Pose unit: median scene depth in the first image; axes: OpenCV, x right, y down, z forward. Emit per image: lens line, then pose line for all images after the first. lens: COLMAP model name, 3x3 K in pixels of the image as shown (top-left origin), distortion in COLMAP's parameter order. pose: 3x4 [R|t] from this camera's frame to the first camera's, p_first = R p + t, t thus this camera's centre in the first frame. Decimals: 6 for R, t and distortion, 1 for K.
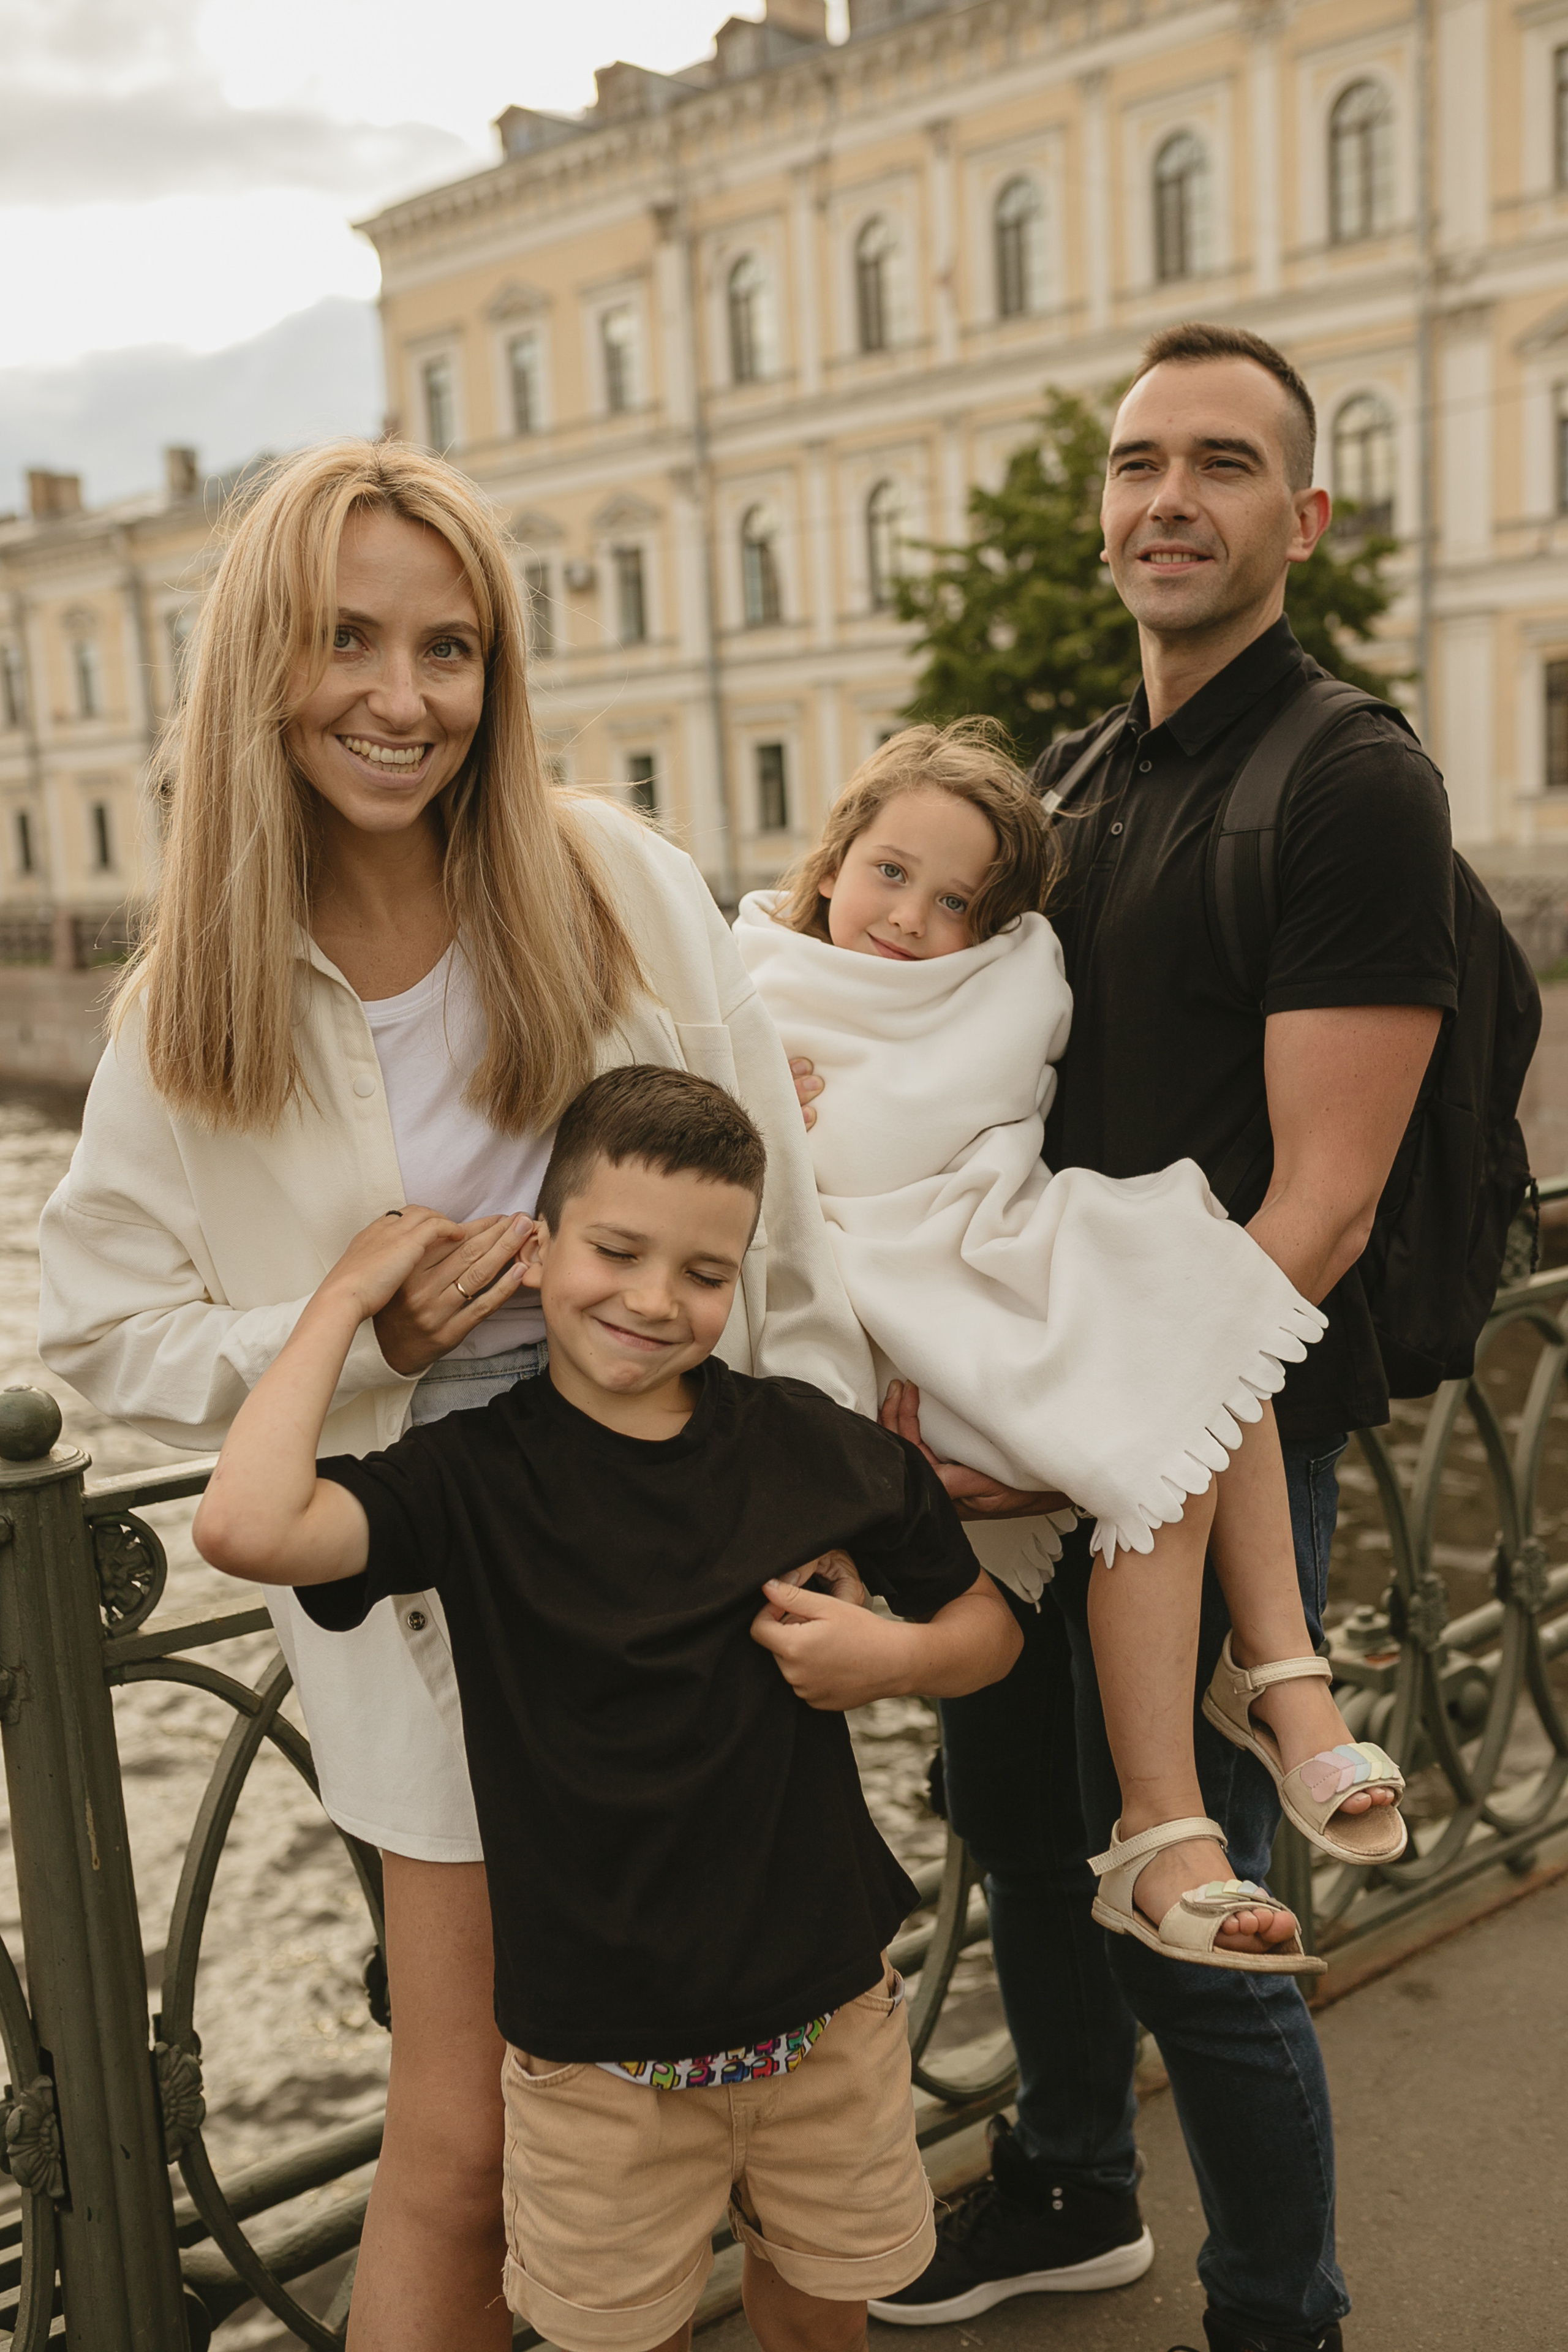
lens RADIAL K [[2534.0, 0, 784.0], [0, 2534.0, 1176.0], [0, 0, 1]] dist [-0.018204, -0.012130]
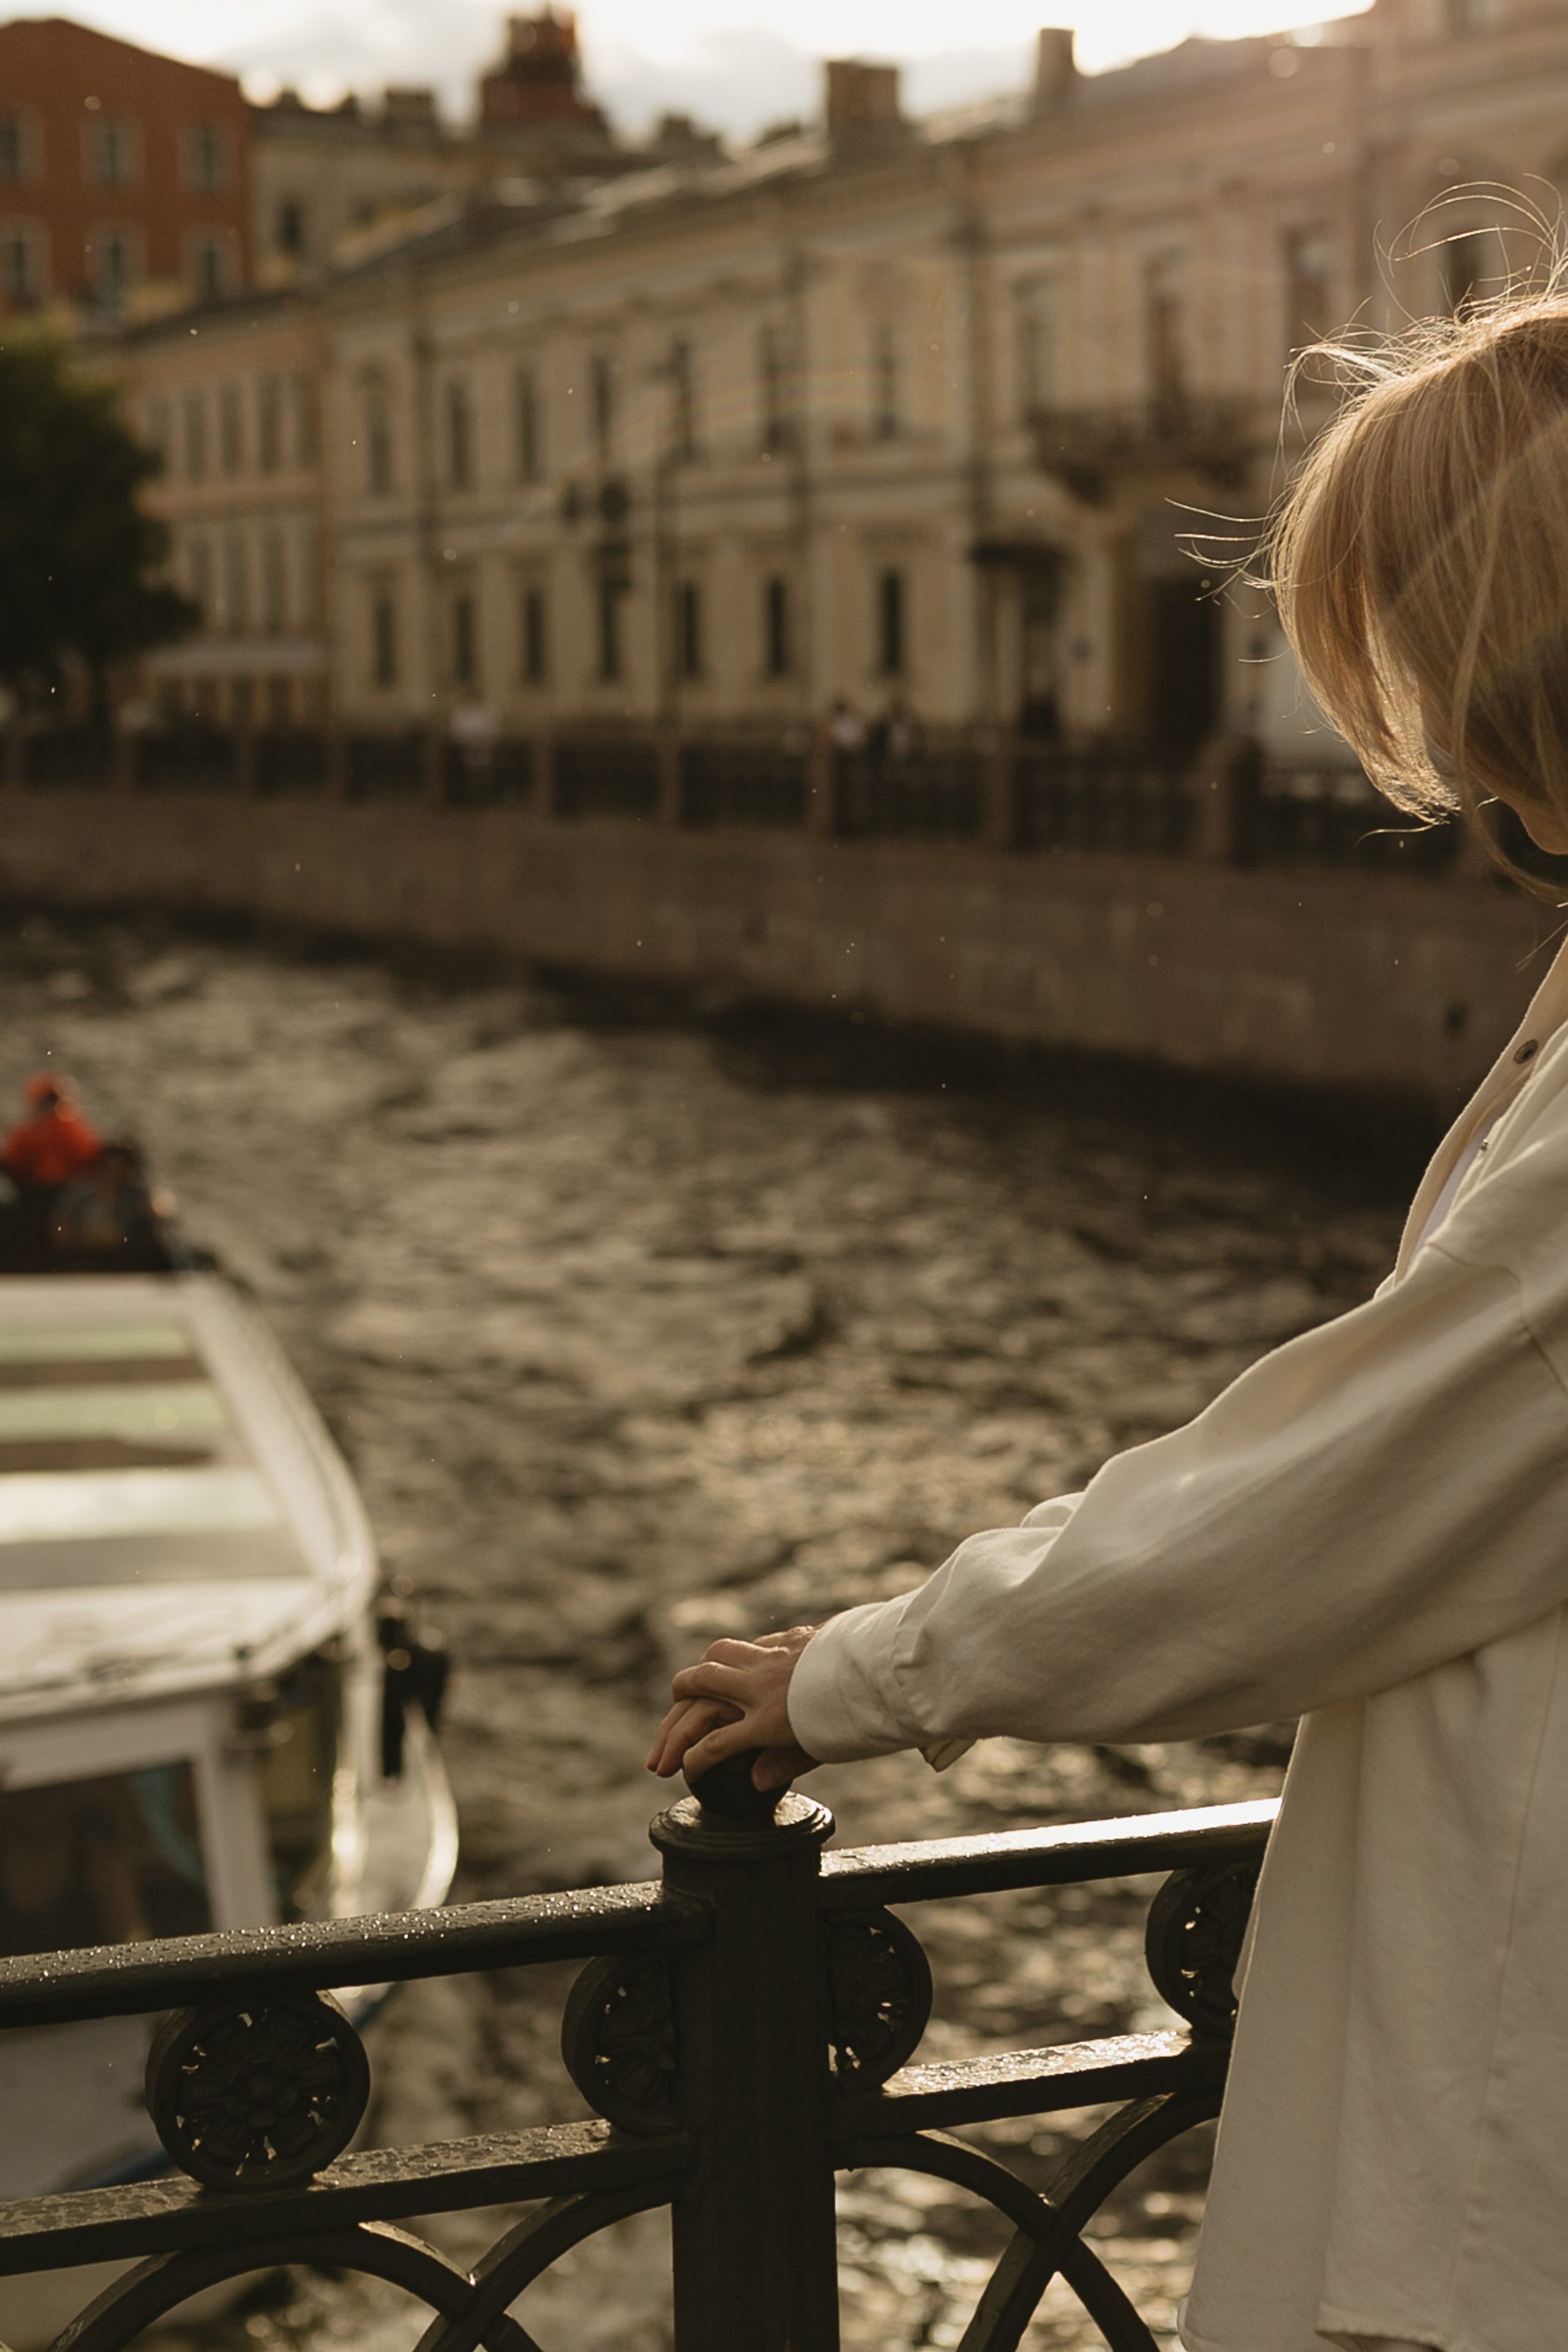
lens RADIAL K [[2534.0, 0, 784.0], [0, 2534.0, 1176.0], [0, 0, 1]] dist [-0.018204, -0.012130]
pose [[0.949507, 0.008704, -0.313624, -0.101419], [-0.080096, 0.973217, -0.215483, 0.133503], [0.303348, 0.229723, 0.924774, 0.454499]]
